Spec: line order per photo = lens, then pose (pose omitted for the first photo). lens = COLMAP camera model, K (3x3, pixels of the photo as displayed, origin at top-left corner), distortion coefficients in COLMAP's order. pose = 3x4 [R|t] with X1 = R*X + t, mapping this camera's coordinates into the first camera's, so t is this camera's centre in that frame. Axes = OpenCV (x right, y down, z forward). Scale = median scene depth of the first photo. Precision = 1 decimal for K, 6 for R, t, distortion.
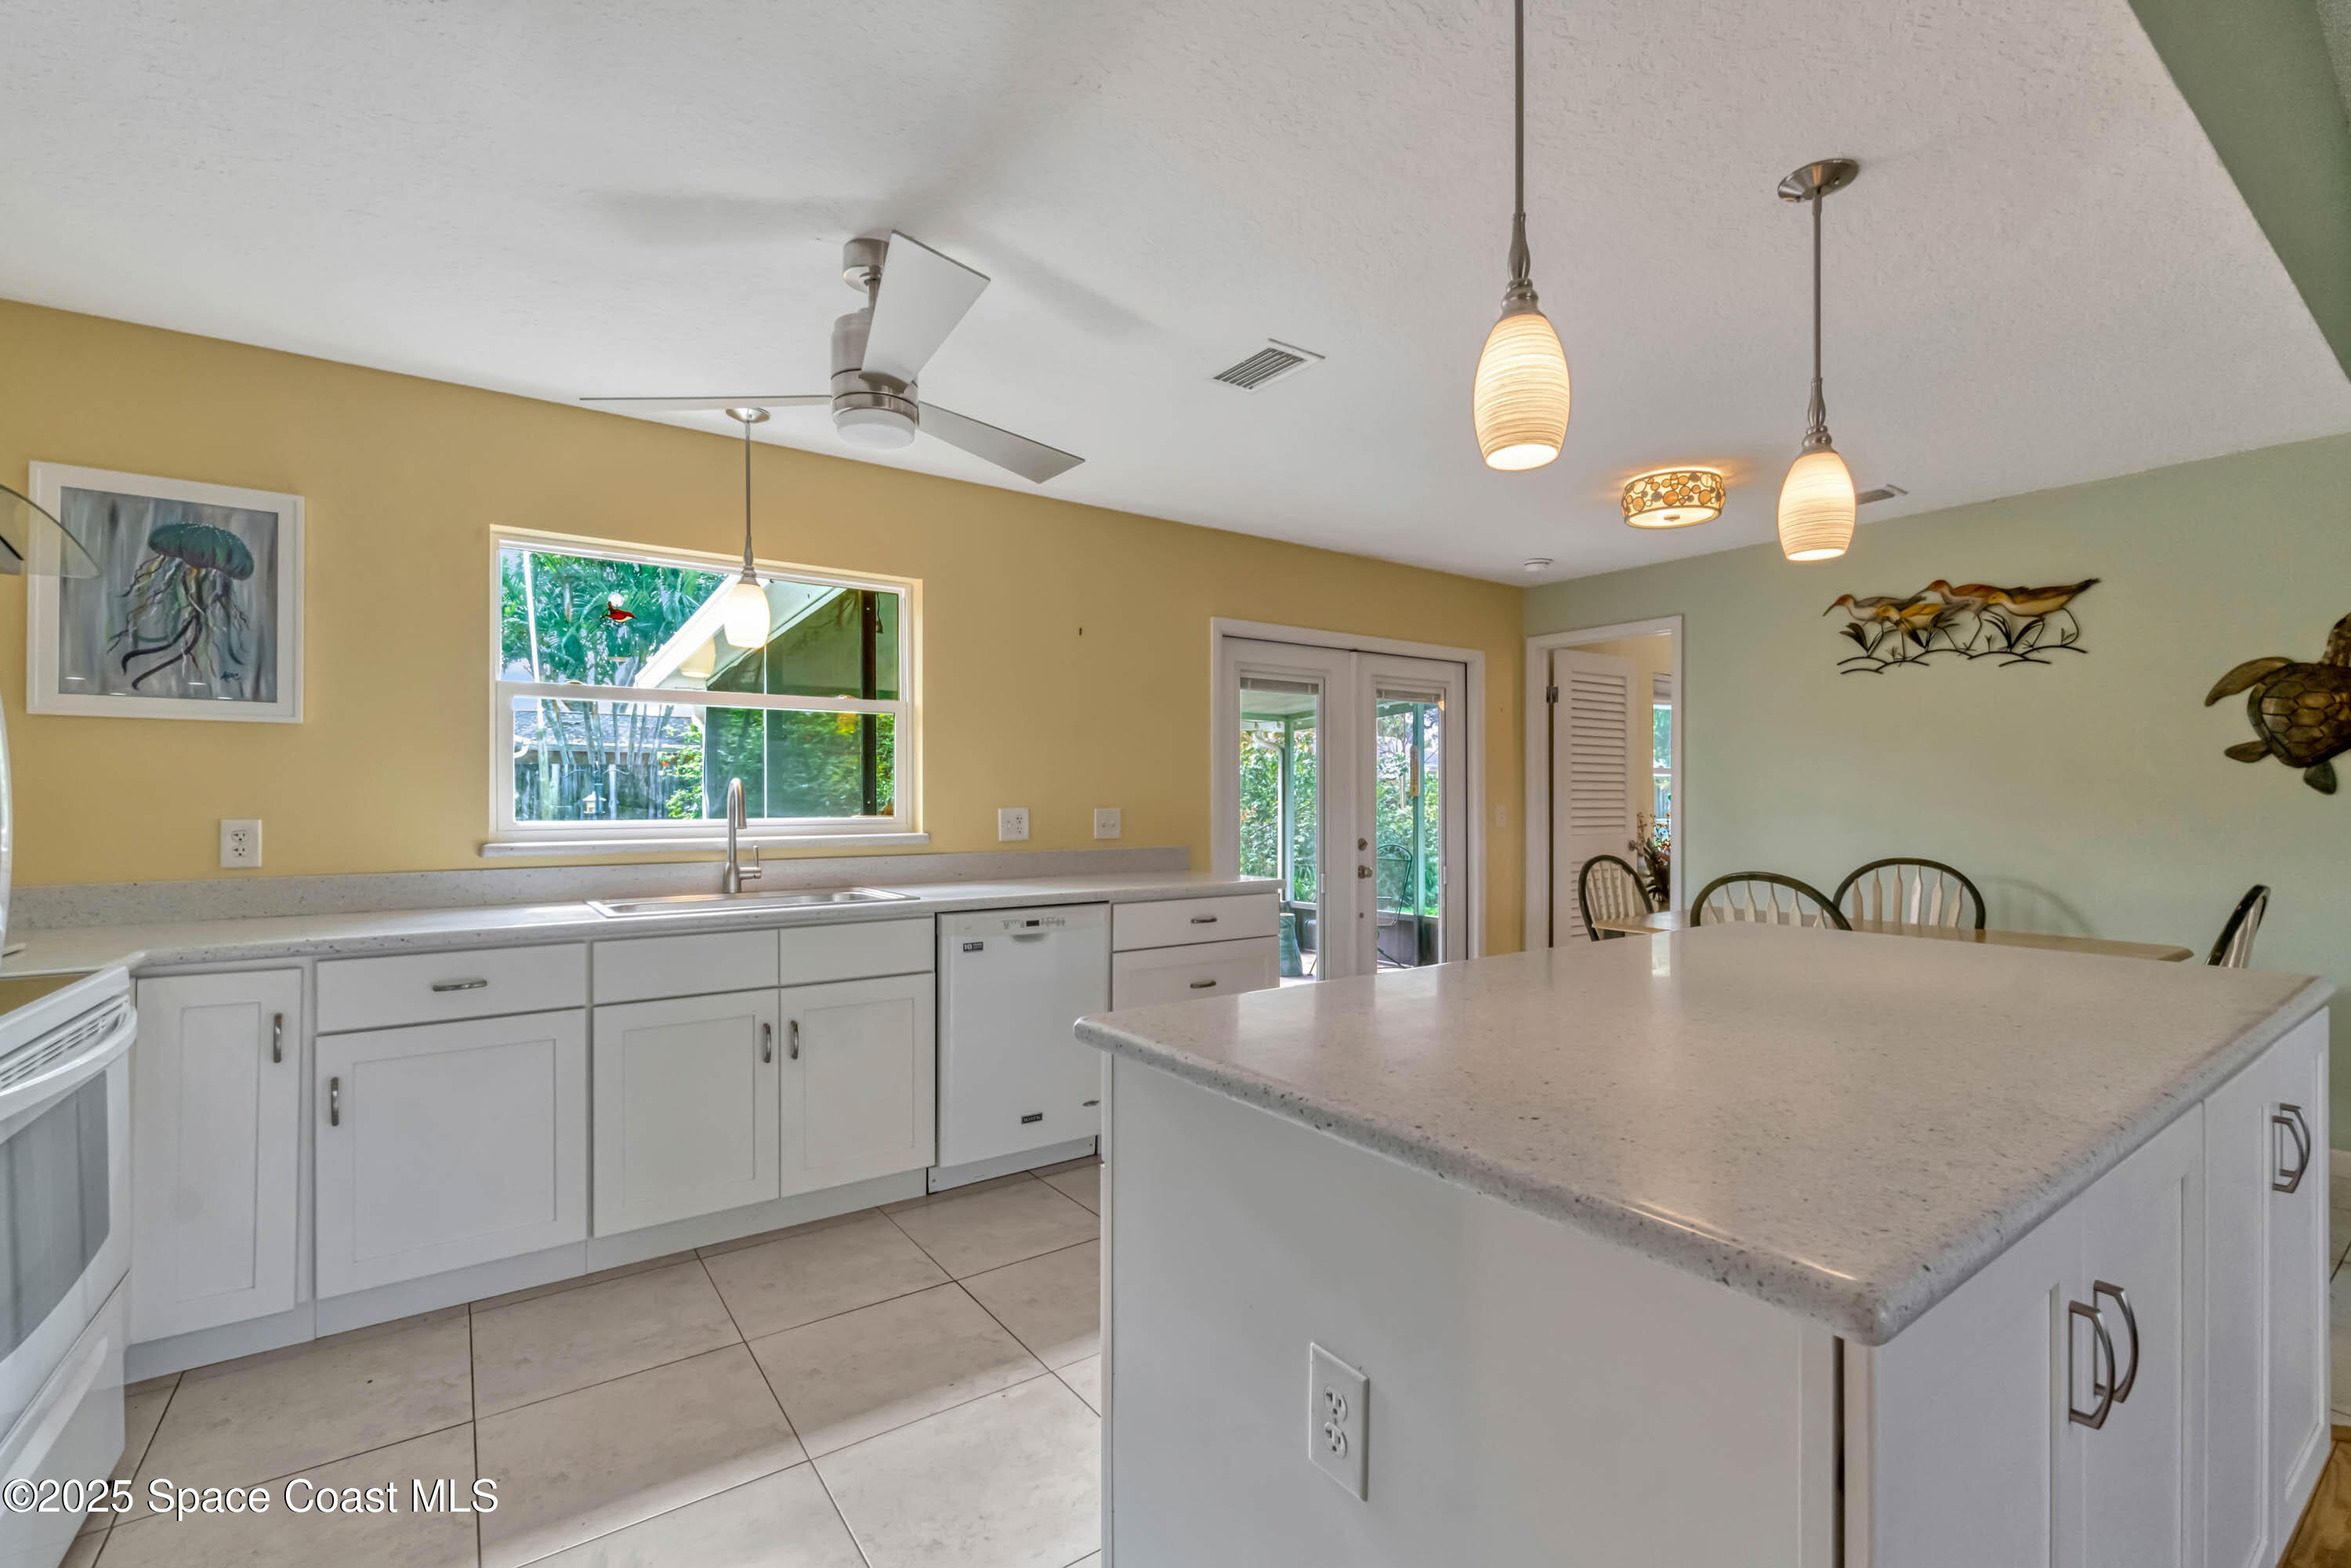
lens RADIAL K [[1033.3, 0, 1175.5], [0, 1033.3, 784.0], [0, 0, 1]] dist [0.016498, -0.000198]
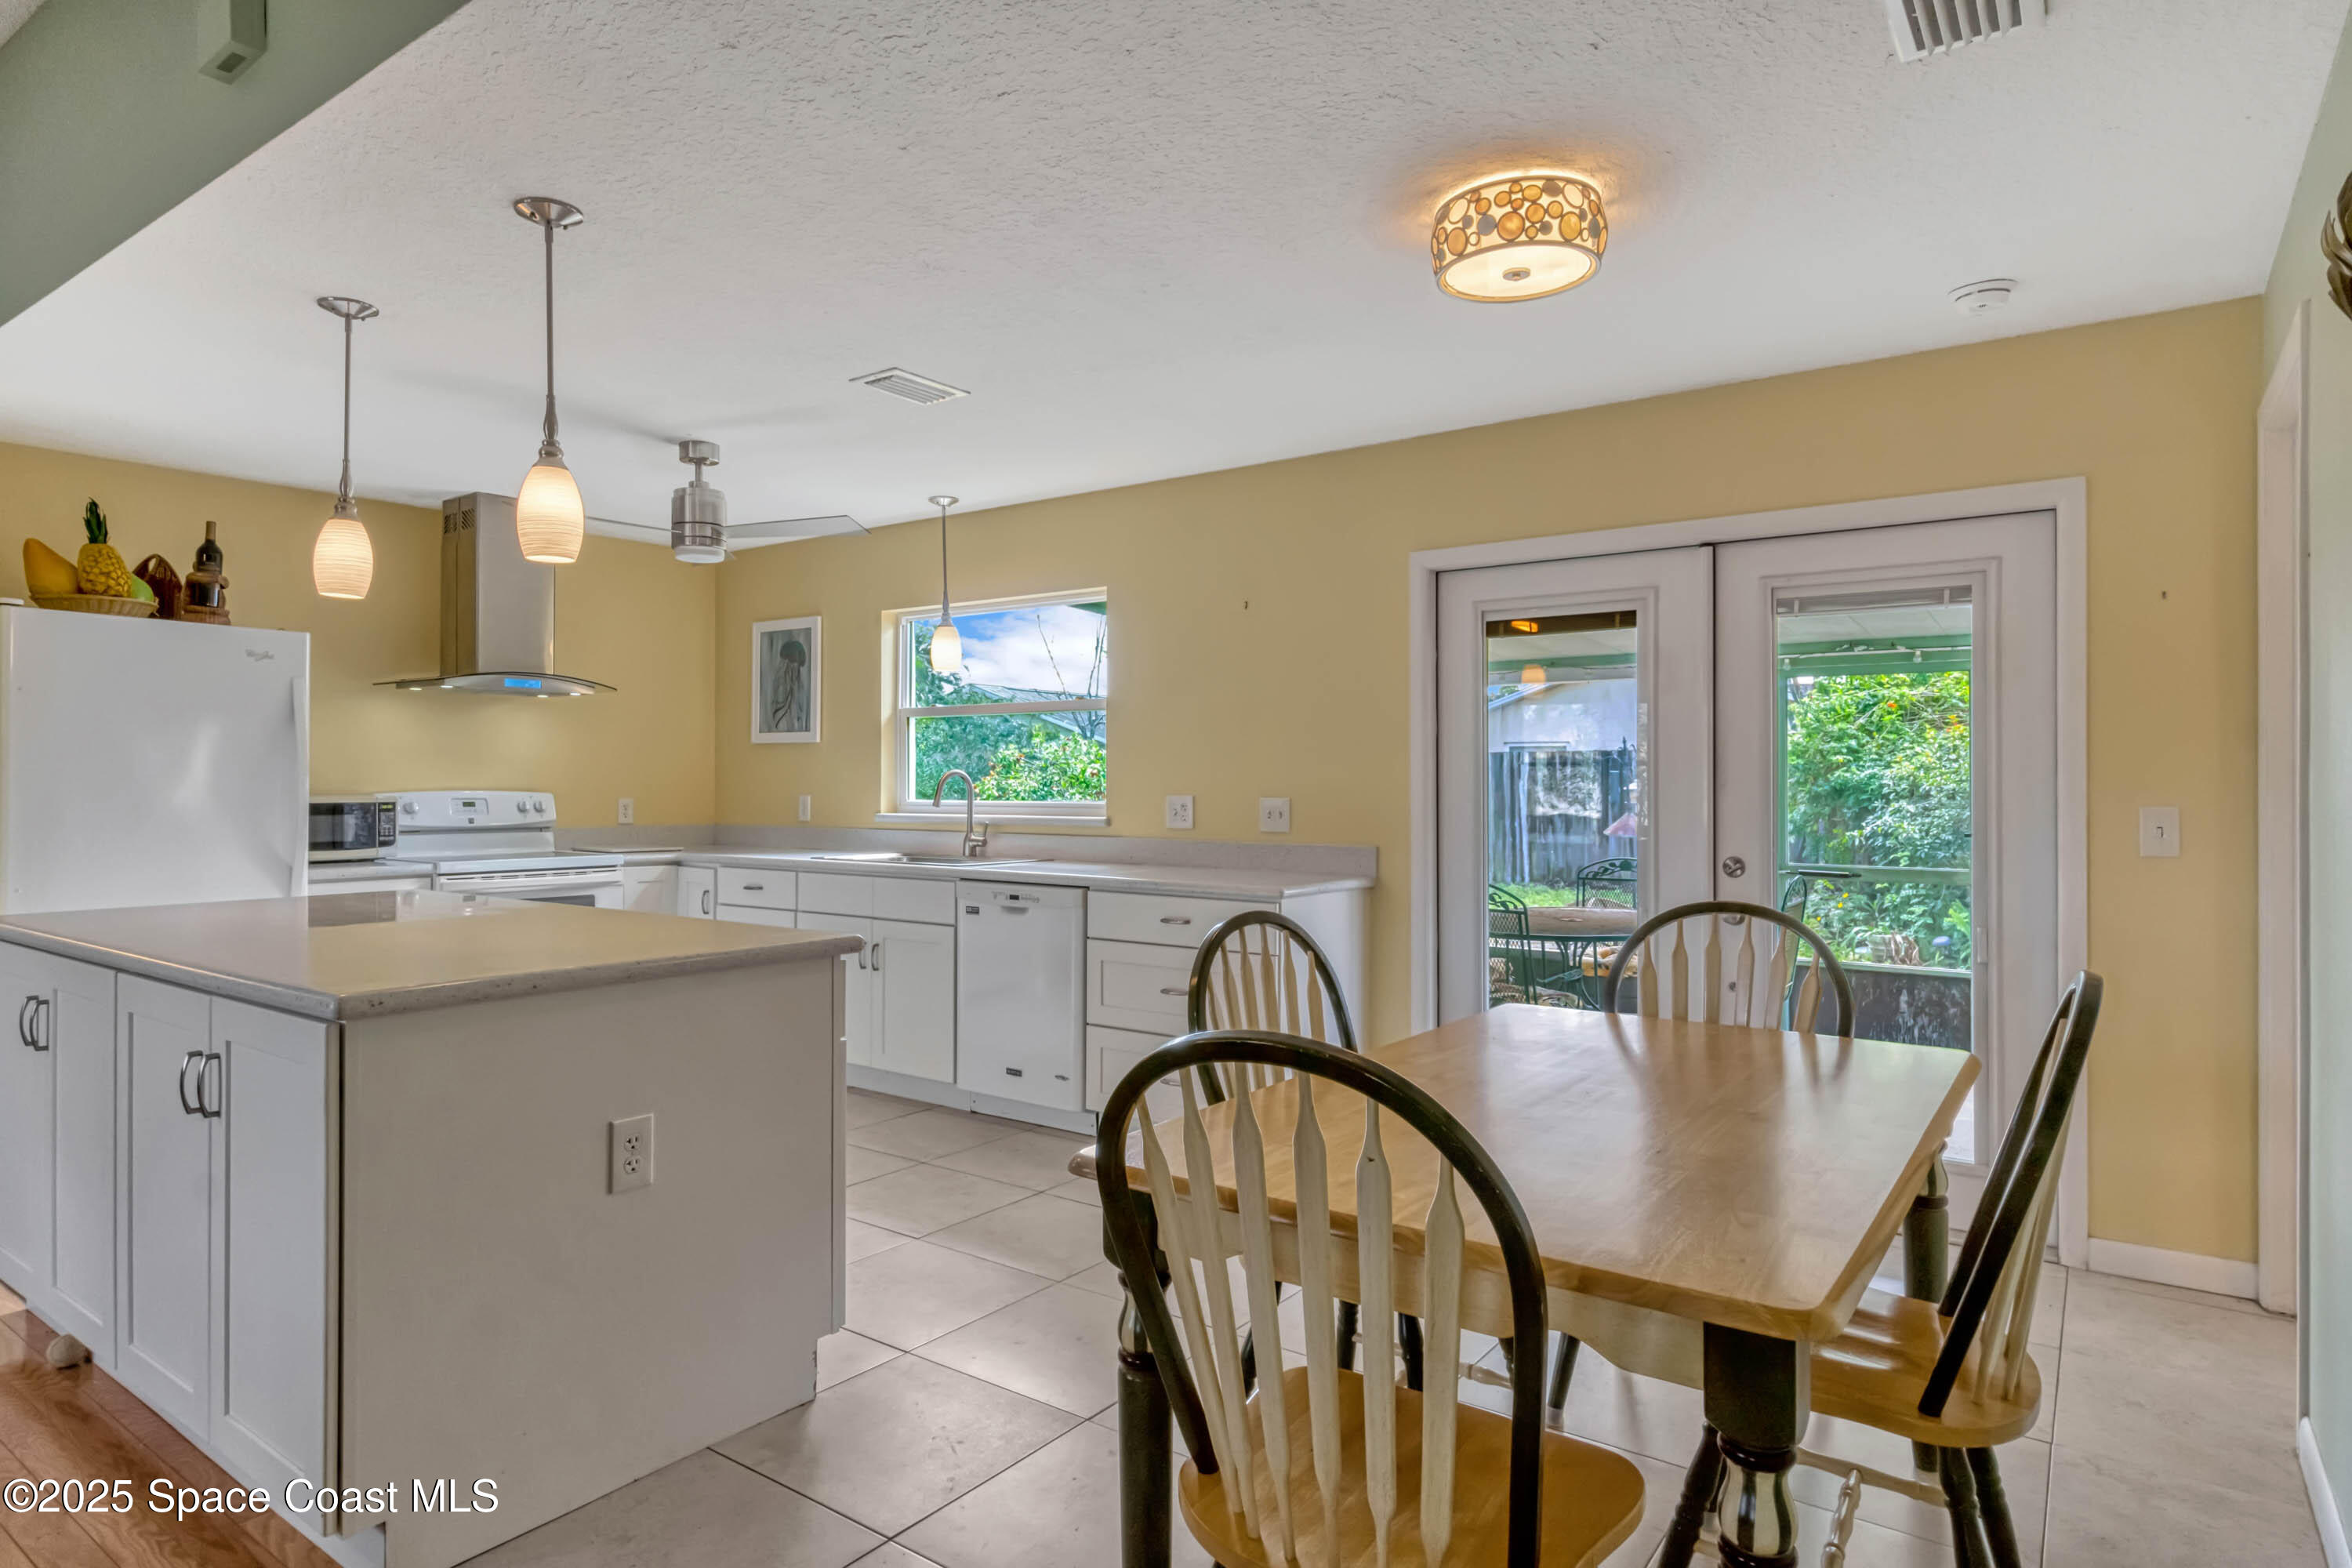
lens RADIAL K [[1292.0, 0, 1193.4], [0, 1292.0, 787.5], [0, 0, 1]] dist [-0.017378, 0.000034]
pose [[0.331440, -0.000457, -0.943476, 1.160495], [0.005235, 0.999985, 0.001355, 0.015658], [0.943462, -0.005389, 0.331438, 0.682820]]
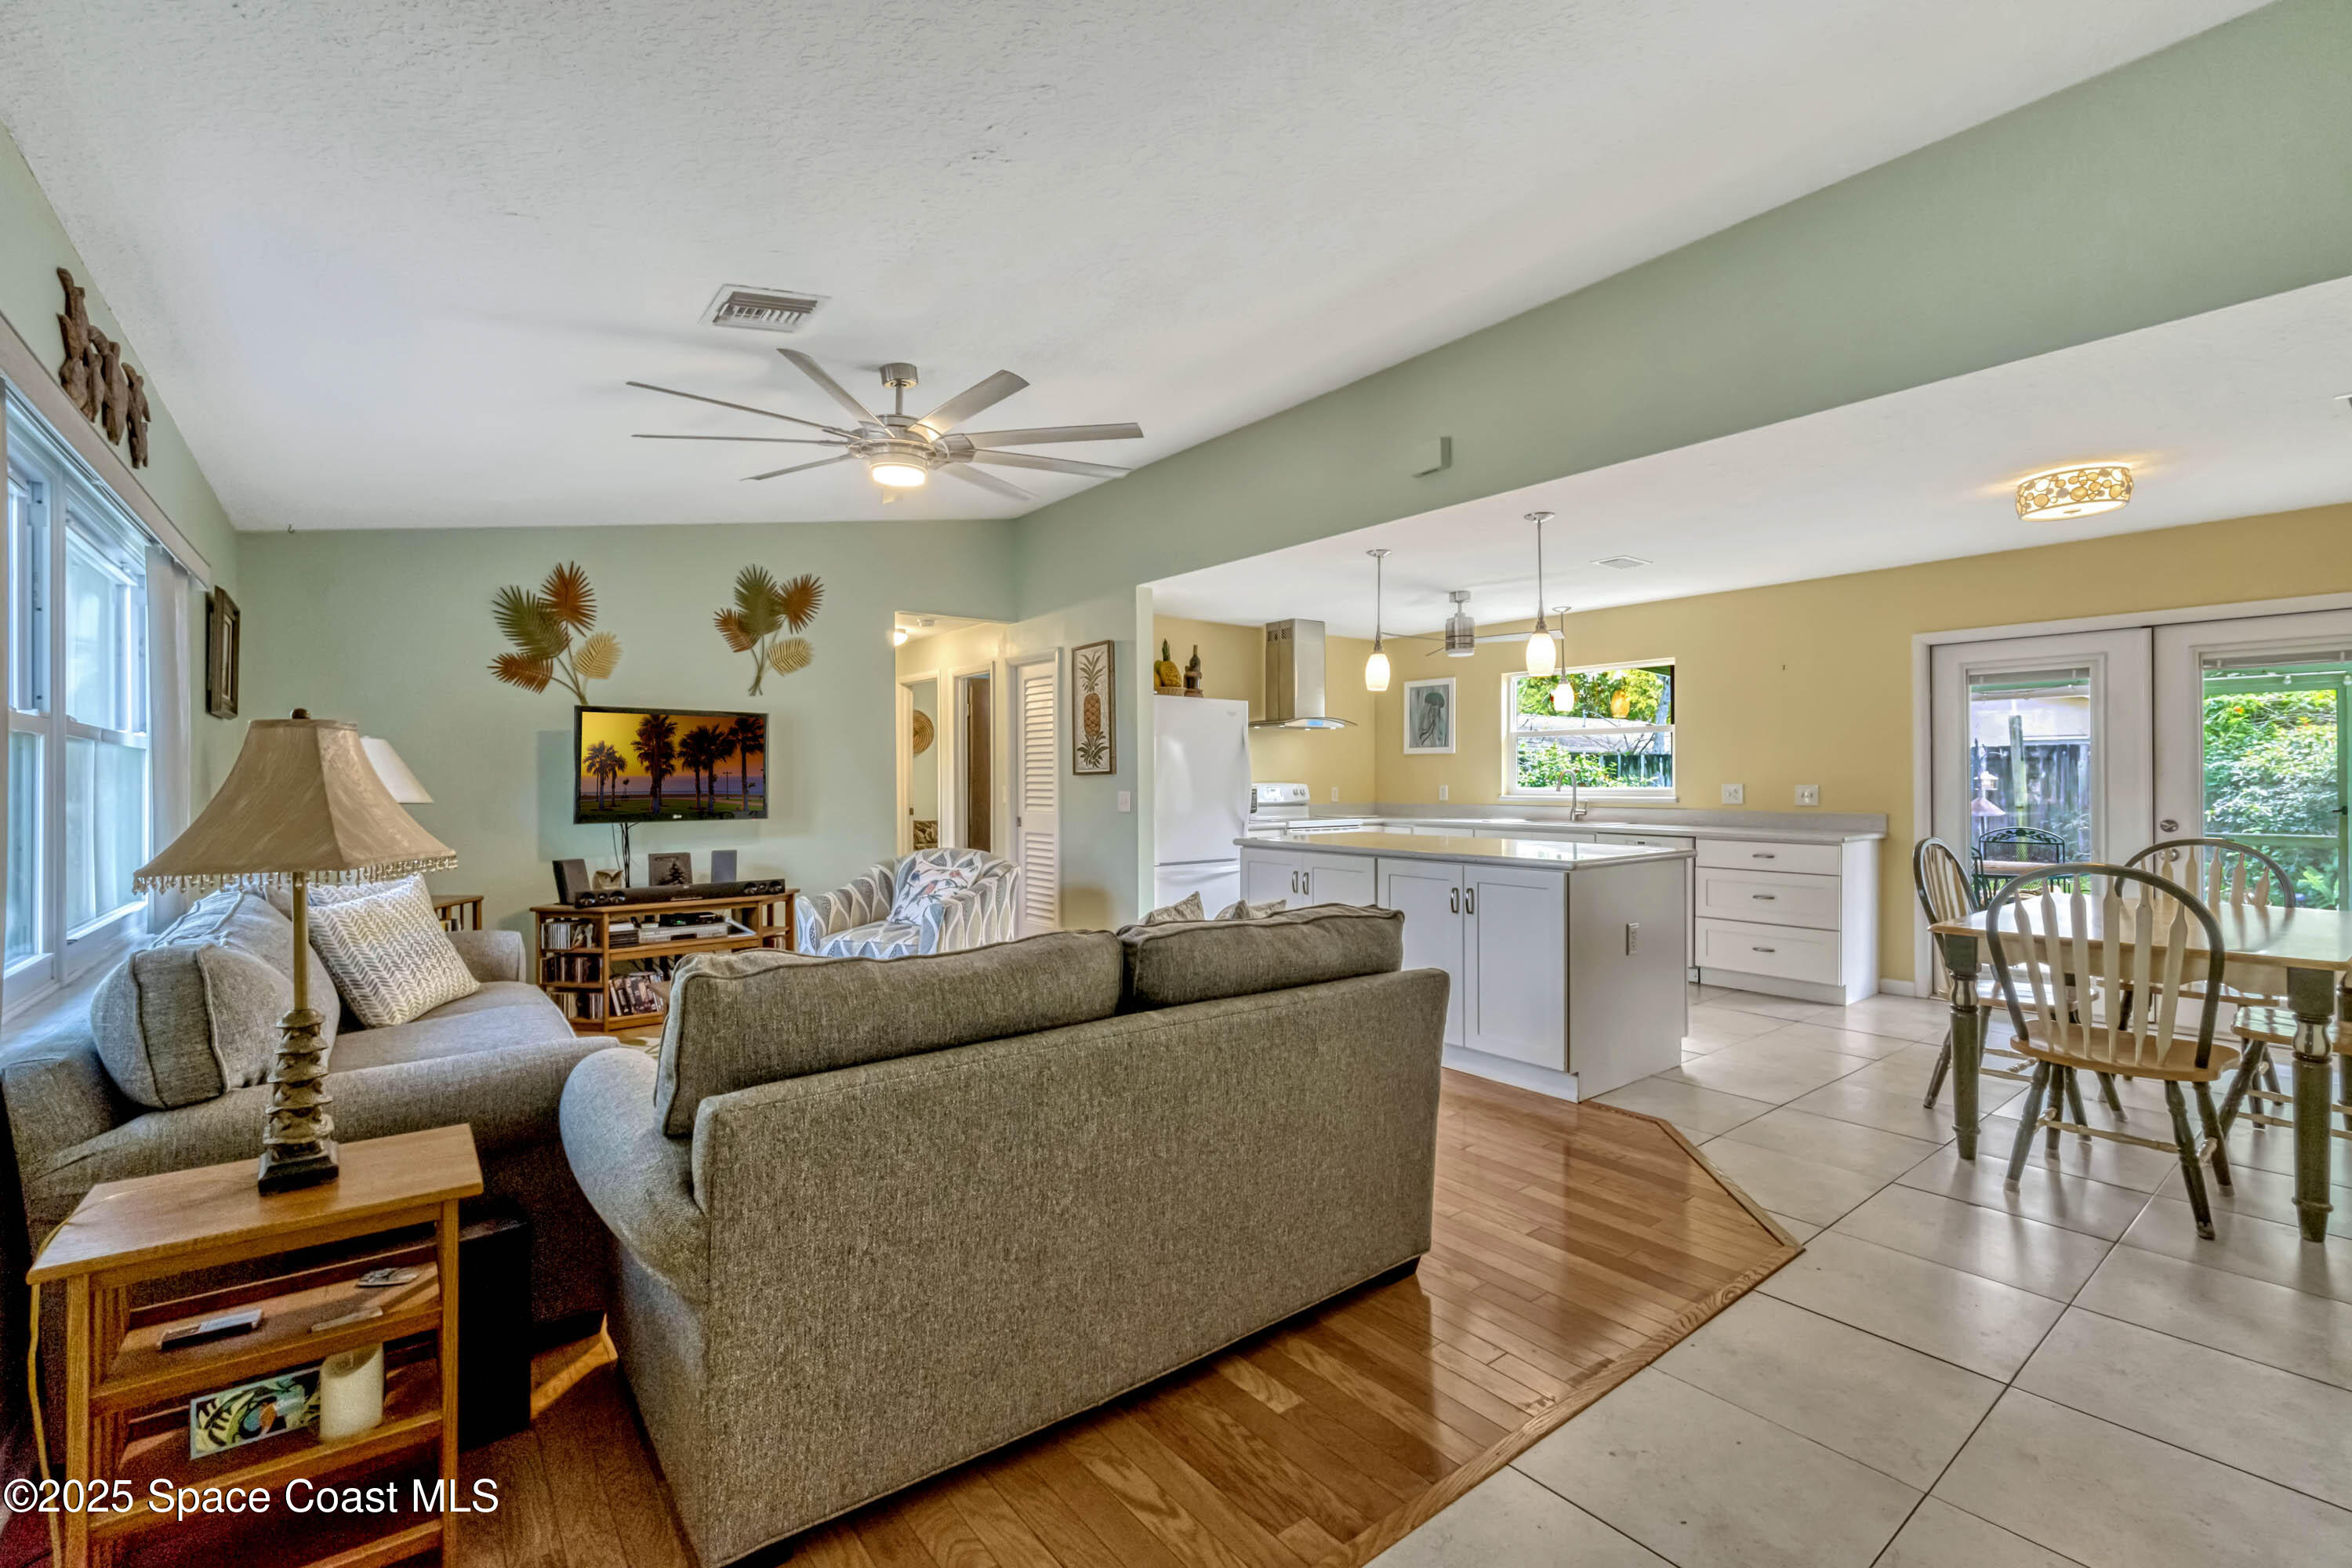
lens RADIAL K [[1020.7, 0, 1180.0], [0, 1020.7, 788.9], [0, 0, 1]] dist [-0.005453, -0.000393]
pose [[0.053517, 0.005821, -0.998550, 1.606094], [0.010932, 0.999920, 0.006414, 0.012809], [0.998507, -0.011259, 0.053449, 0.042229]]
